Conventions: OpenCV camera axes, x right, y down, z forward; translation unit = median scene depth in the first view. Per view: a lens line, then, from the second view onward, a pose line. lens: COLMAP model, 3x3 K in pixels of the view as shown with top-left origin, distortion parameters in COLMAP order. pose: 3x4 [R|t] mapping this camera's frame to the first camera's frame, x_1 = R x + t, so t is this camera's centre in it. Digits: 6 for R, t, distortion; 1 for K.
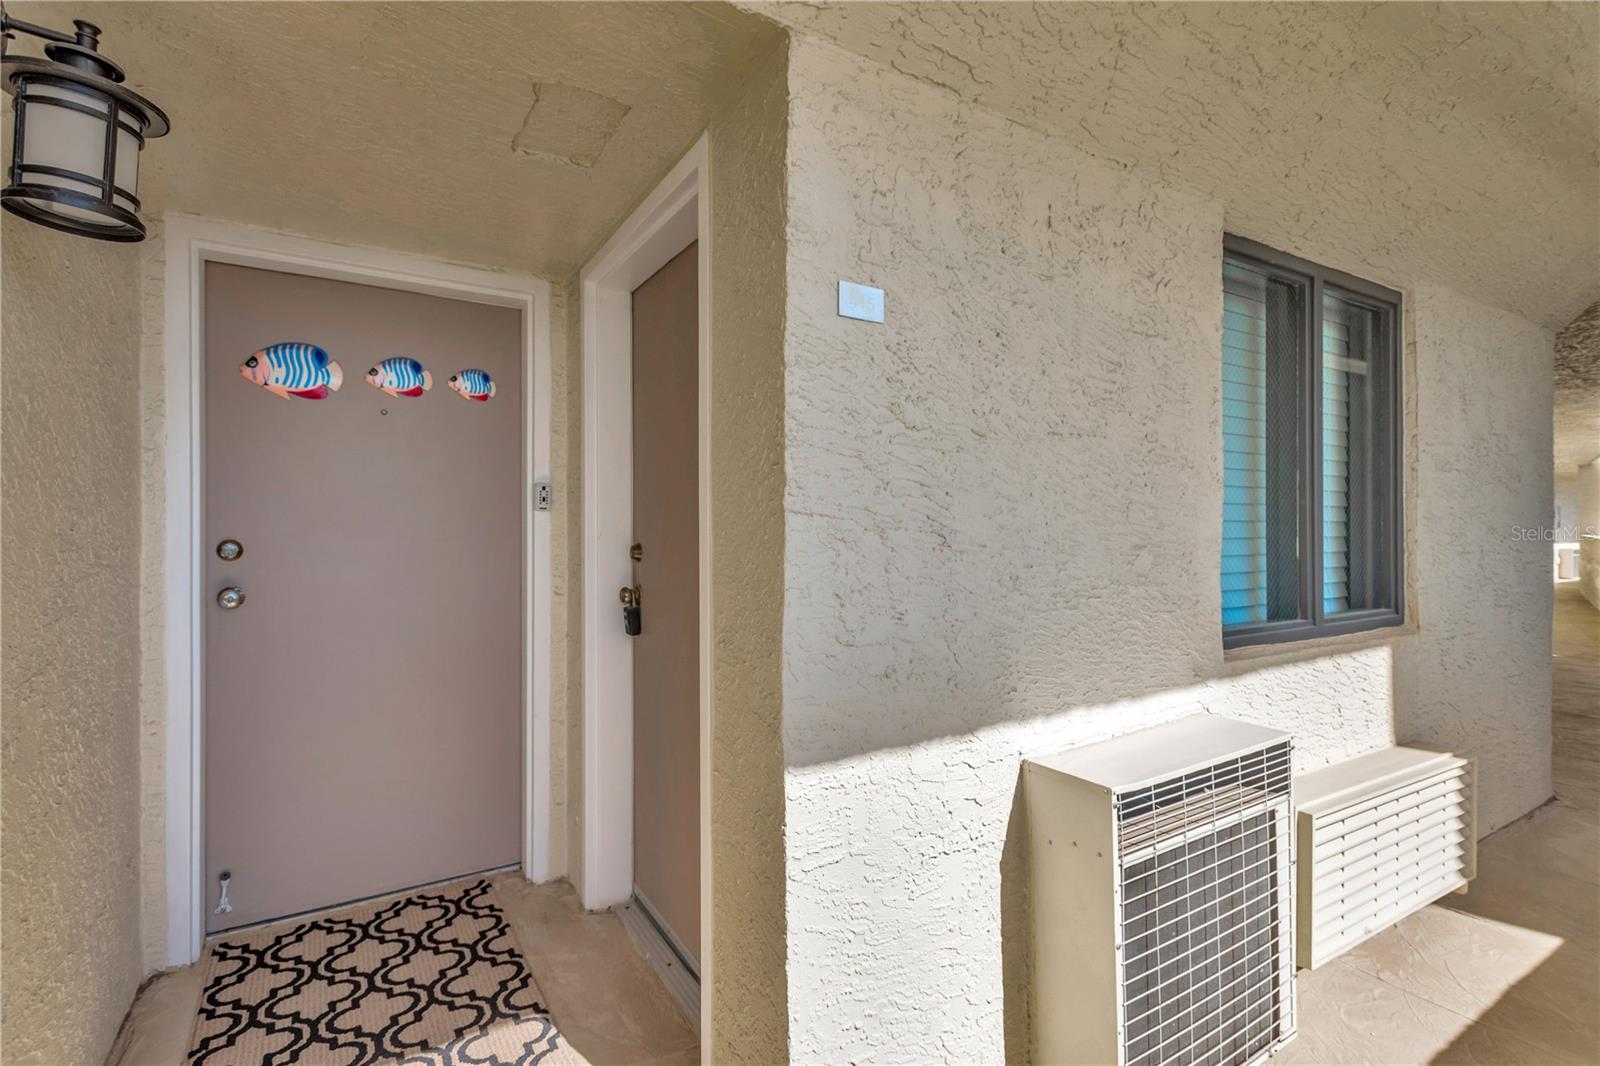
lens RADIAL K [[748.4, 0, 798.4], [0, 748.4, 525.0], [0, 0, 1]] dist [0.016720, -0.006743]
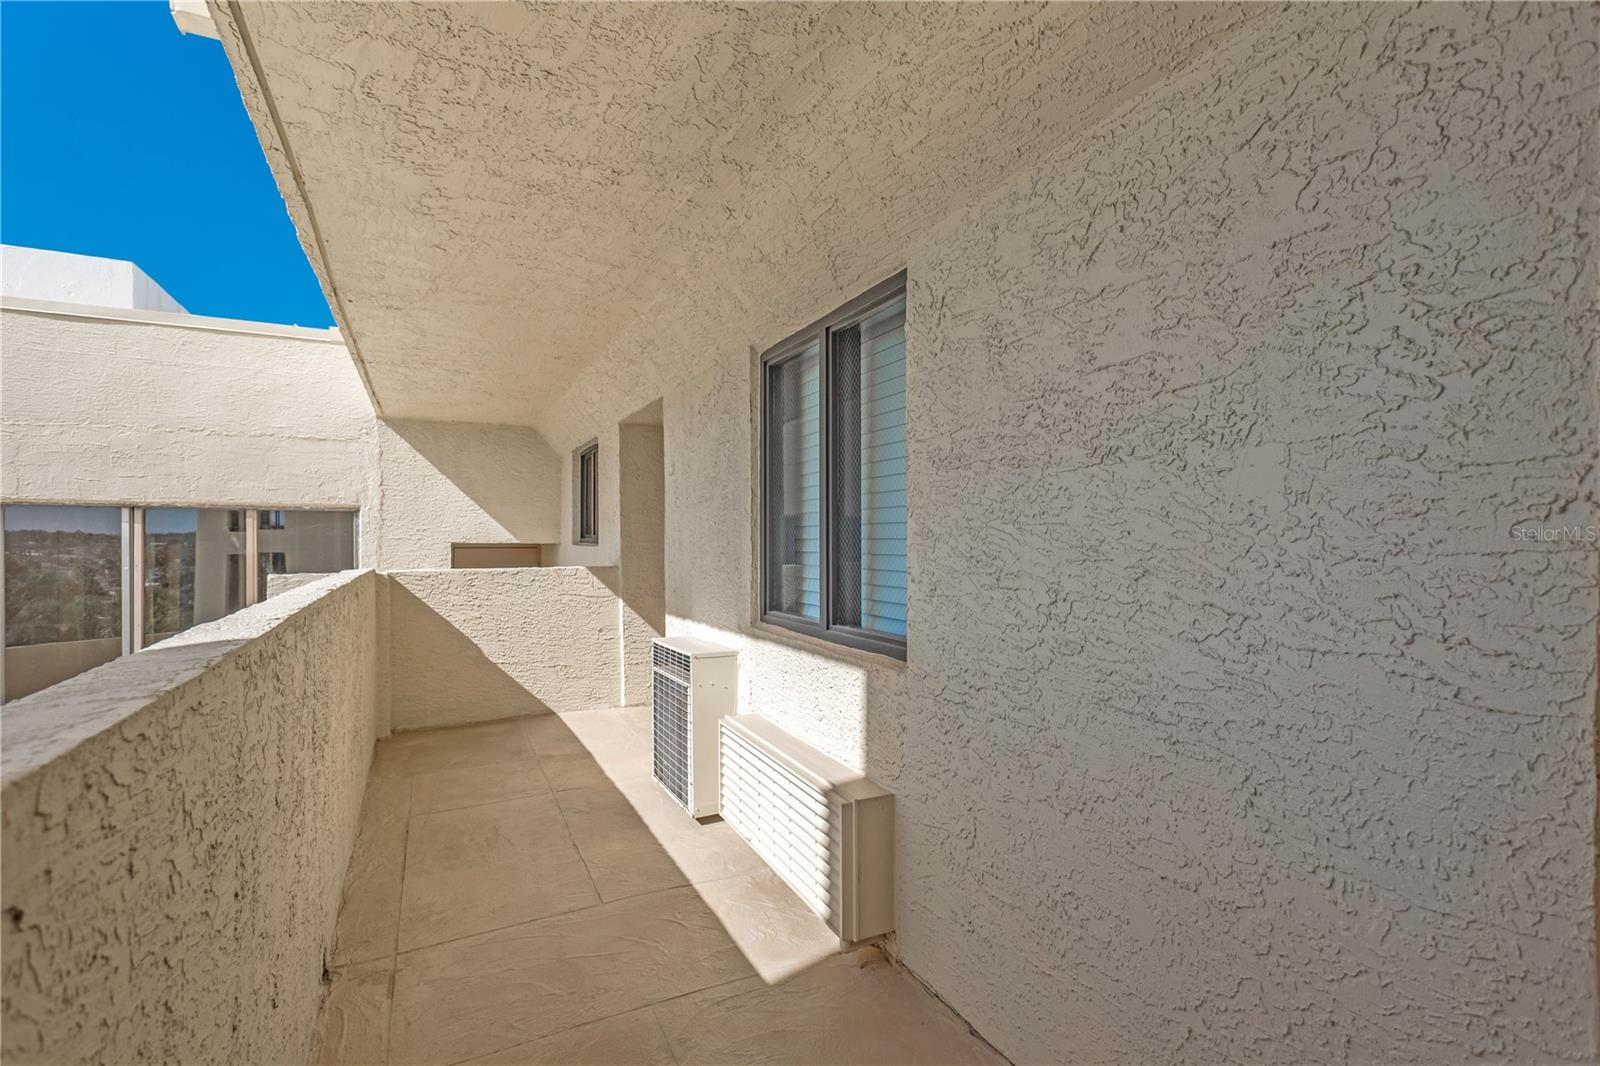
lens RADIAL K [[748.4, 0, 796.8], [0, 748.4, 538.1], [0, 0, 1]] dist [0.016720, -0.006743]
pose [[-0.100614, 0.002800, -0.994922, 1.999574], [0.010217, 0.999946, 0.001780, -0.009871], [0.994873, -0.009986, -0.100637, 1.170848]]
